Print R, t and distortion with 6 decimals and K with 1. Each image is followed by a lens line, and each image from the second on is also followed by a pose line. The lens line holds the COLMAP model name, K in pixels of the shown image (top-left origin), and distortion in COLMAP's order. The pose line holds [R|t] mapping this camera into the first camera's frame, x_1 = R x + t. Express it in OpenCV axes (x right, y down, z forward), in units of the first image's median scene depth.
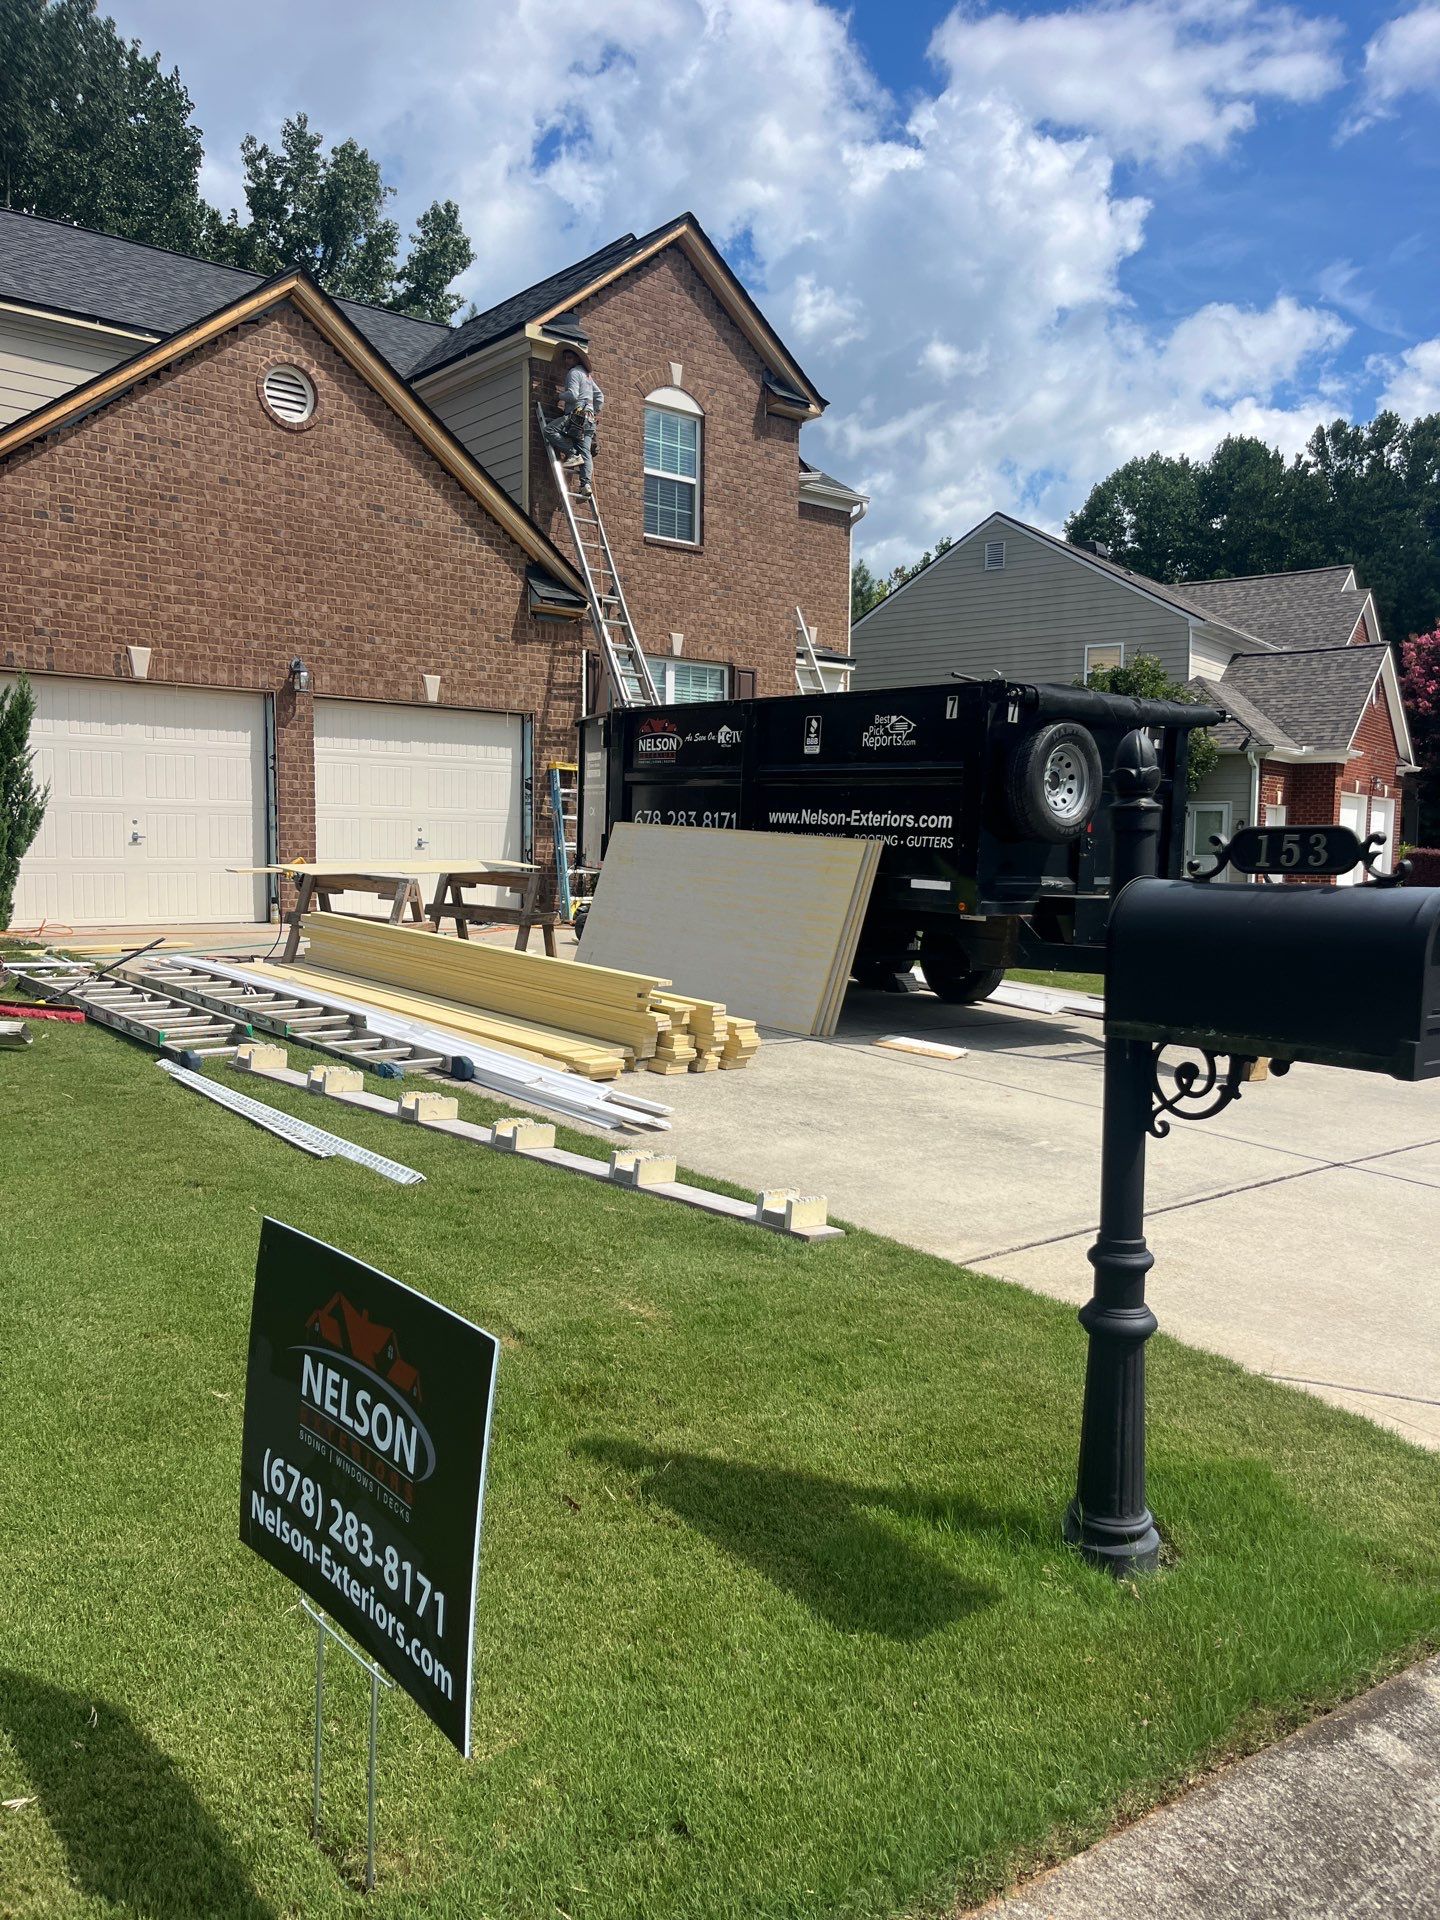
lens RADIAL K [[1446.4, 0, 695.5], [0, 1446.4, 963.0], [0, 0, 1]] dist [0.066340, -0.092589]
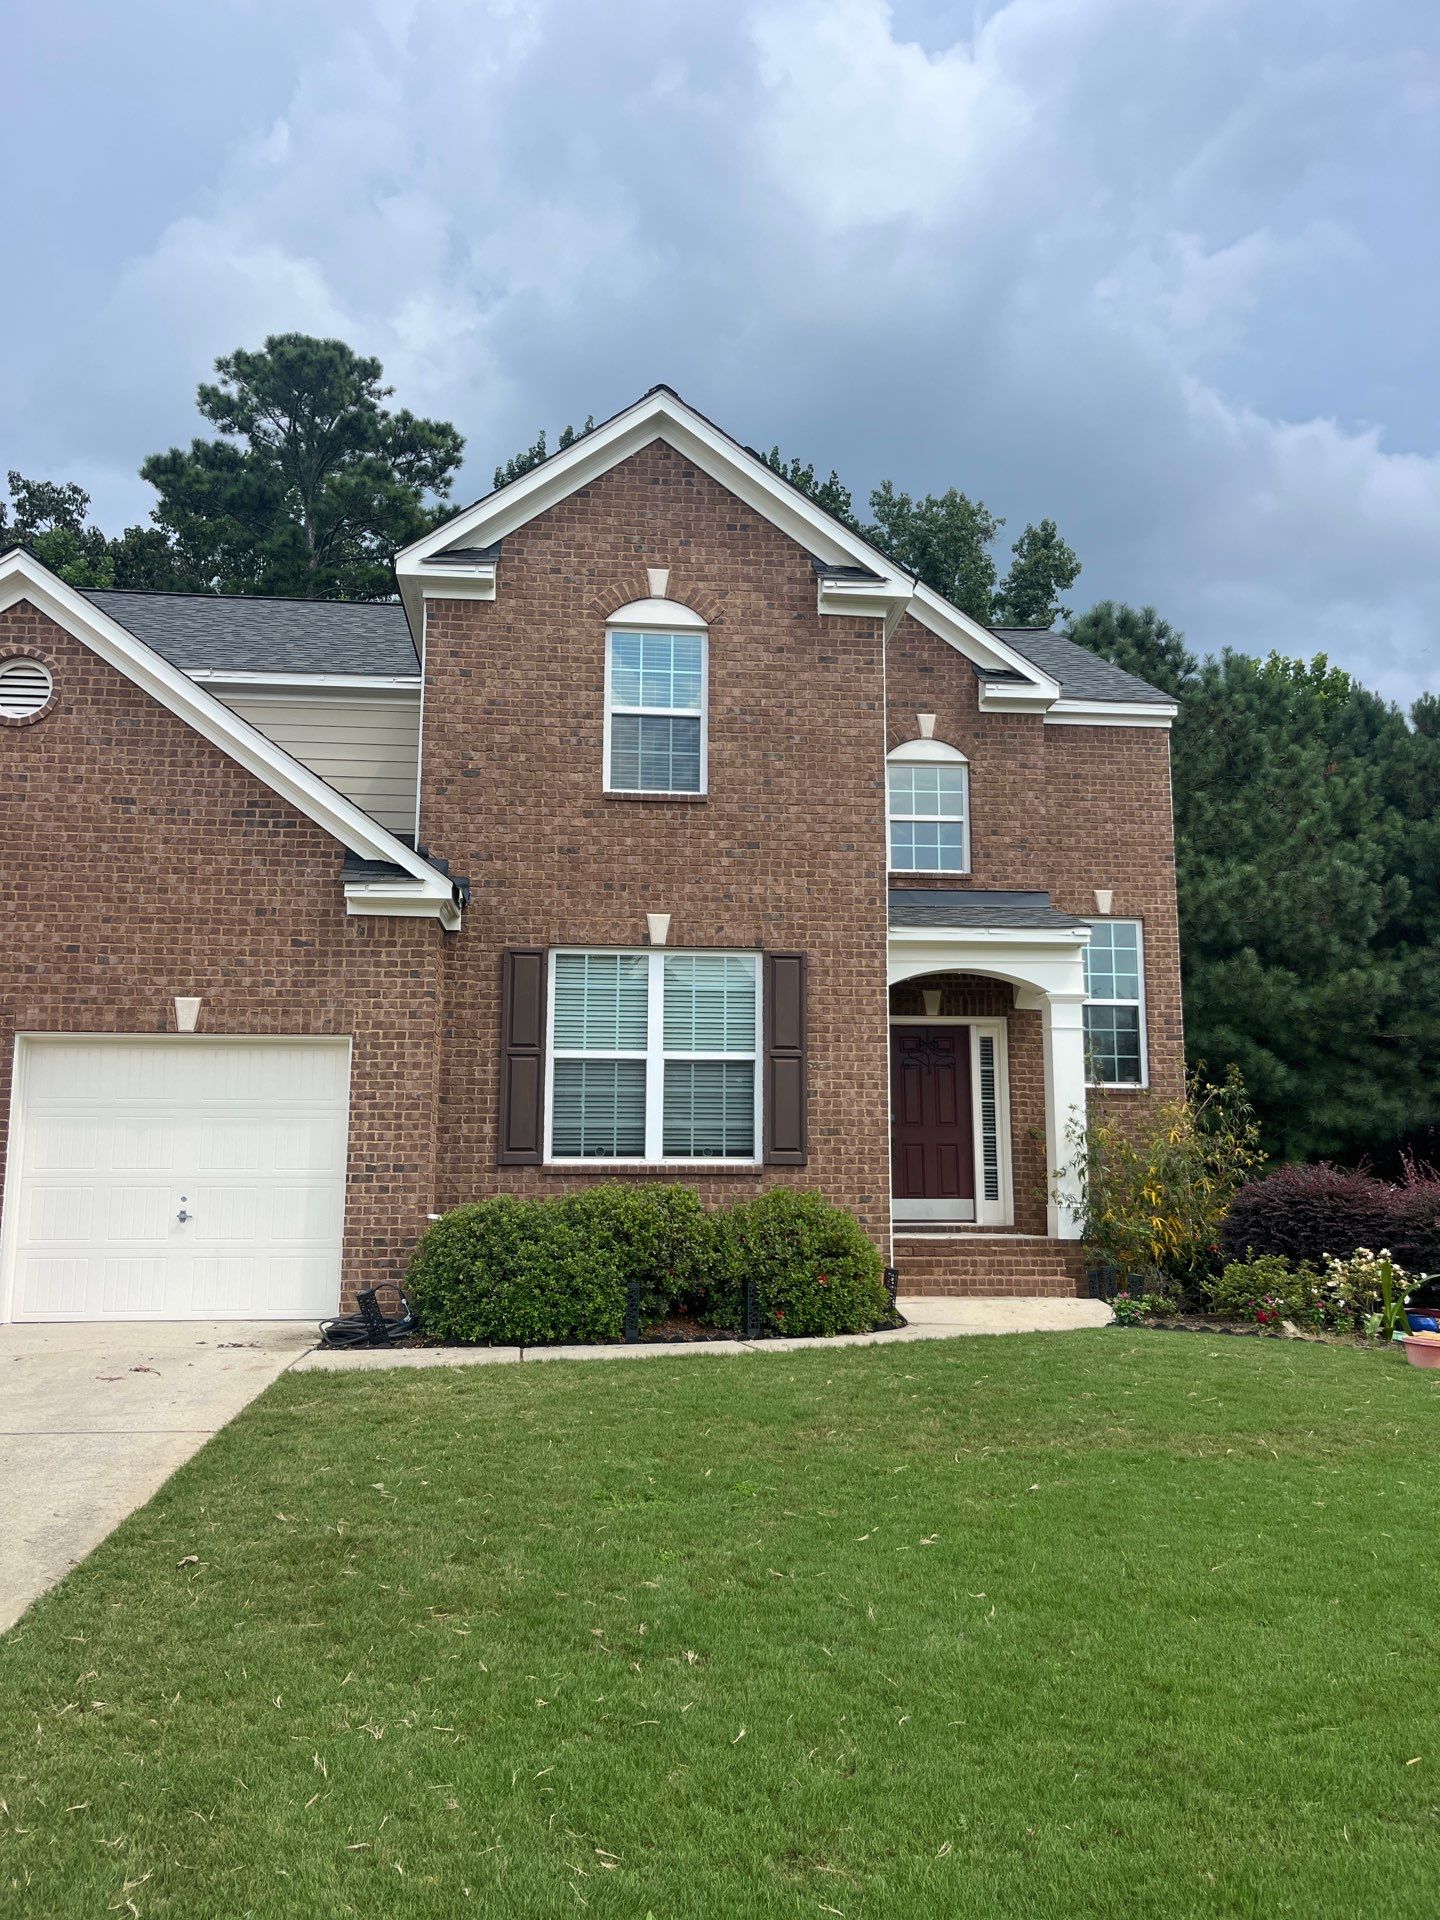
lens RADIAL K [[1446.4, 0, 720.2], [0, 1446.4, 963.6], [0, 0, 1]] dist [0.066340, -0.092589]
pose [[0.829161, -0.089379, -0.551819, 0.485382], [-0.039744, 0.975212, -0.217675, -0.059507], [0.557596, 0.202419, 0.805055, 0.539387]]
